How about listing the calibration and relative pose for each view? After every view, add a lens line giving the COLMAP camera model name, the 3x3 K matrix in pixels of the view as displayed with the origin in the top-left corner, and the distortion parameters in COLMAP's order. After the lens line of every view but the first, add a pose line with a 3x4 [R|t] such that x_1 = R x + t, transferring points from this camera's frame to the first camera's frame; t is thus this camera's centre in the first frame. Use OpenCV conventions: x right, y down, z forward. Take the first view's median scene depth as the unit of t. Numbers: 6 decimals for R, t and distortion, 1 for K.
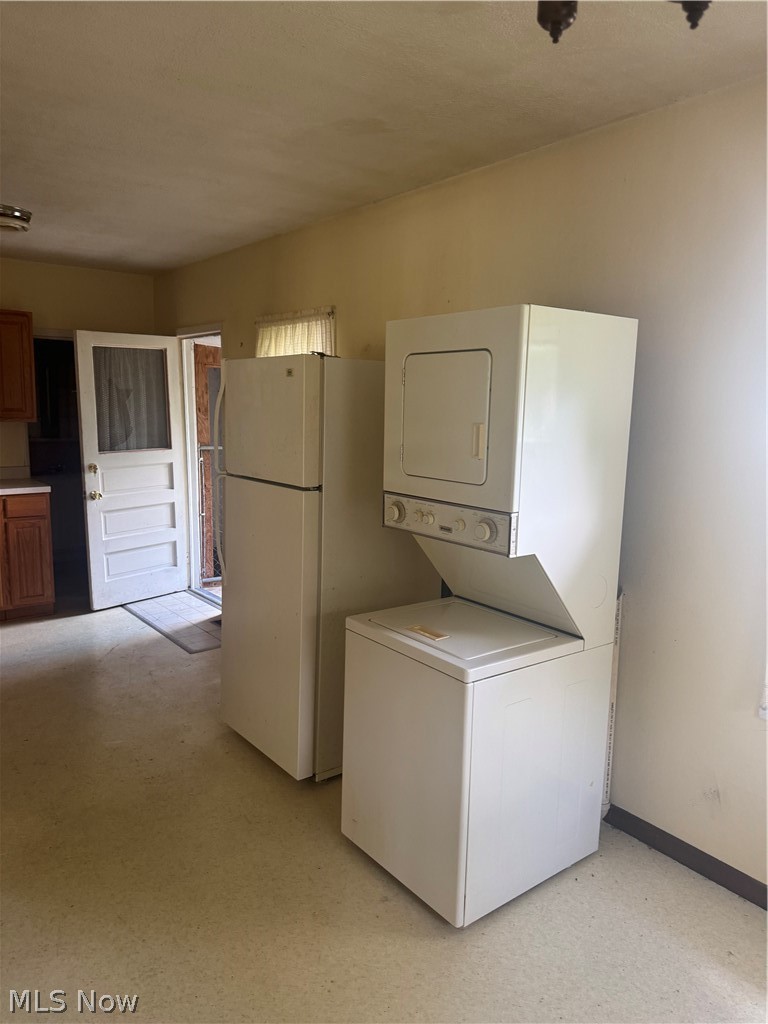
lens RADIAL K [[720.0, 0, 387.7], [0, 720.0, 513.1], [0, 0, 1]] dist [0.123070, -0.177494]
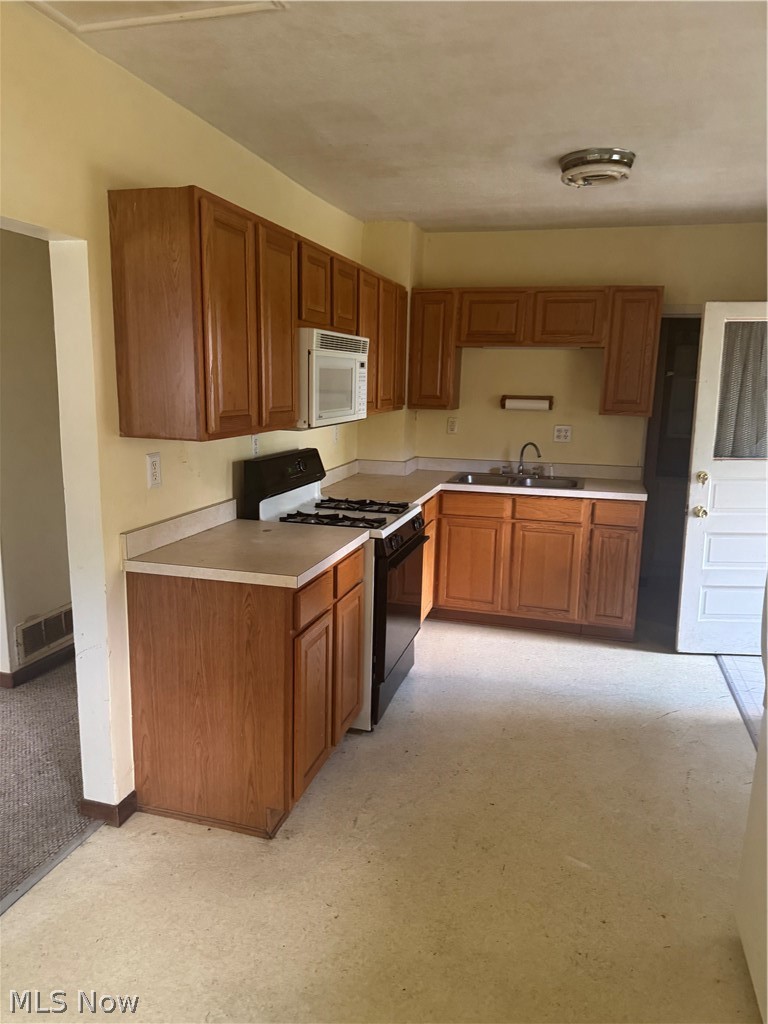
lens RADIAL K [[720.0, 0, 387.7], [0, 720.0, 513.1], [0, 0, 1]] dist [0.123070, -0.177494]
pose [[0.591969, 0.141450, -0.793451, 0.034846], [-0.132067, 0.988196, 0.077636, -0.046204], [0.795067, 0.058831, 0.603662, 0.292982]]
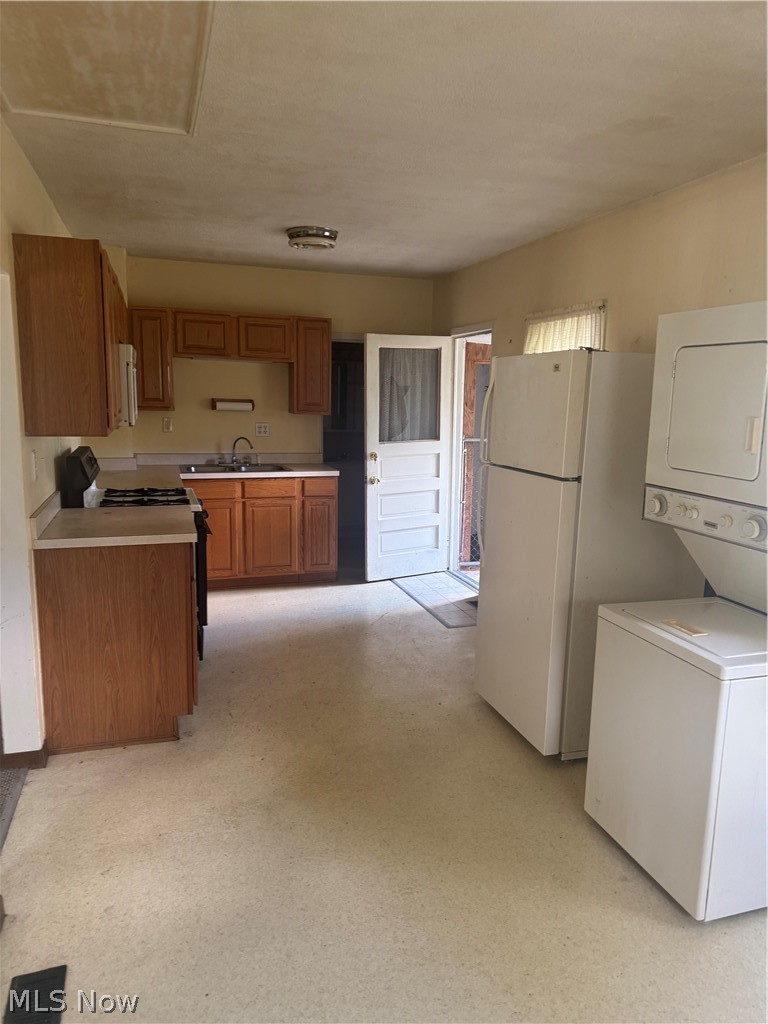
lens RADIAL K [[720.0, 0, 387.7], [0, 720.0, 513.1], [0, 0, 1]] dist [0.123070, -0.177494]
pose [[0.938252, 0.055958, -0.341396, 0.004333], [-0.053200, 0.998431, 0.017444, 0.006956], [0.341836, 0.001795, 0.939758, -0.048171]]
